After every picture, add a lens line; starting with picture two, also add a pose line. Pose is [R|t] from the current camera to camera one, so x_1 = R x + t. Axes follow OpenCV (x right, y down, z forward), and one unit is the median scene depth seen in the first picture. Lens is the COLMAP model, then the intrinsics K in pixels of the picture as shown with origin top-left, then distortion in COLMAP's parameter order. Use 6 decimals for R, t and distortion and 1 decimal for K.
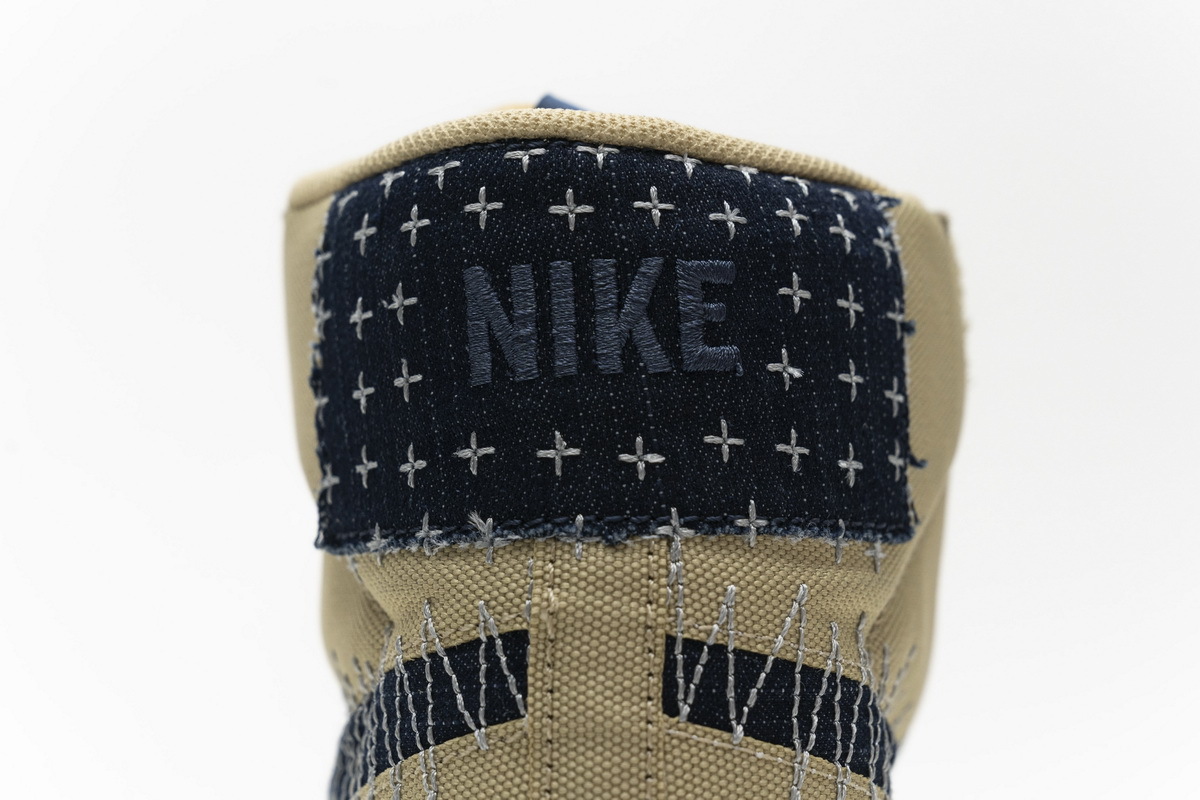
lens RADIAL K [[2445.0, 0, 600.0], [0, 2445.0, 400.0], [0, 0, 1]] dist [-0.028425, -0.227606]
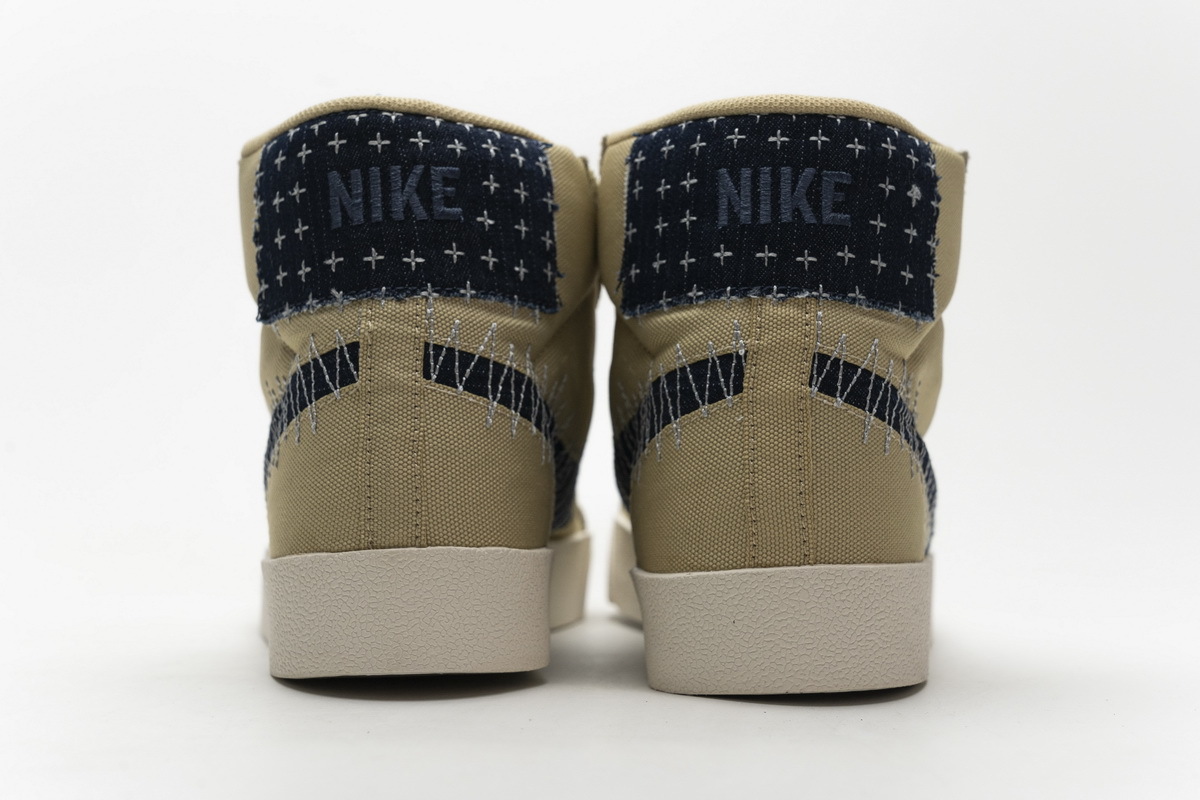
lens RADIAL K [[2445.0, 0, 600.0], [0, 2445.0, 400.0], [0, 0, 1]] dist [-0.028425, -0.227606]
pose [[0.999579, -0.012642, 0.026101, 0.117516], [0.013771, 0.998956, -0.043568, 0.231175], [-0.025523, 0.043909, 0.998709, -1.055649]]
